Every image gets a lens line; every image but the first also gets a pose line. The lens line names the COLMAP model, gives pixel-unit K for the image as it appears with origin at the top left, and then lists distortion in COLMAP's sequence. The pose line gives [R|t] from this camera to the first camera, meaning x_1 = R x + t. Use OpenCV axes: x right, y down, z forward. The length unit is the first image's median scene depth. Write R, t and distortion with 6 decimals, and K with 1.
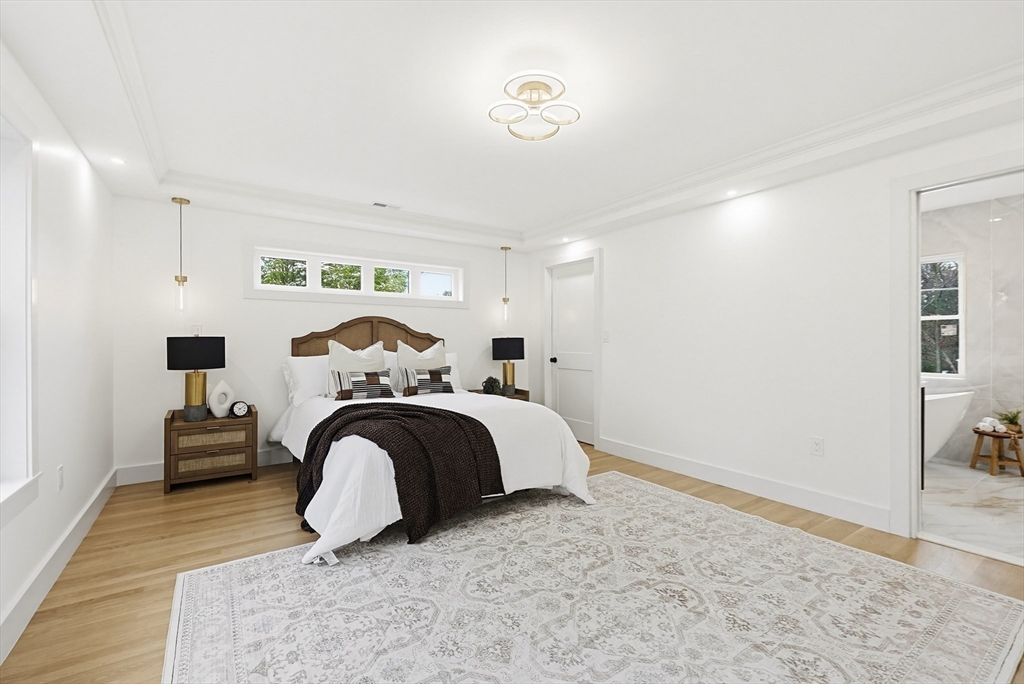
lens RADIAL K [[439.5, 0, 514.0], [0, 439.5, 339.5], [0, 0, 1]] dist [-0.016870, -0.000021]
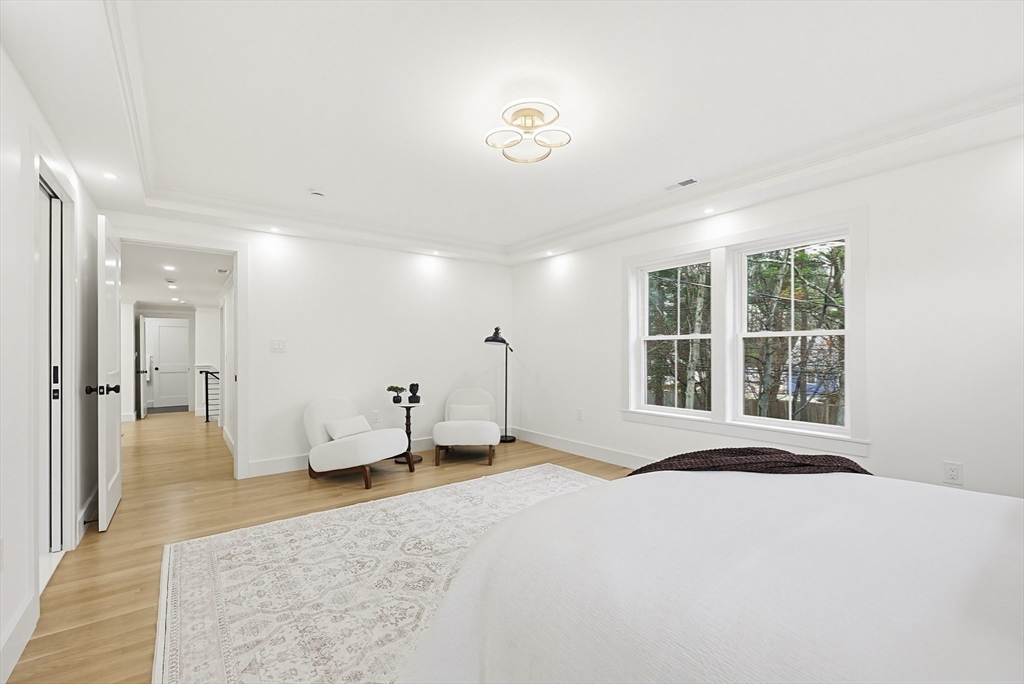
lens RADIAL K [[439.5, 0, 513.7], [0, 439.5, 349.1], [0, 0, 1]] dist [-0.016870, -0.000021]
pose [[-0.998542, 0.007997, -0.053383, 0.144054], [0.008388, 0.999940, -0.007104, 0.004174], [0.053323, -0.007542, -0.998549, 2.182741]]
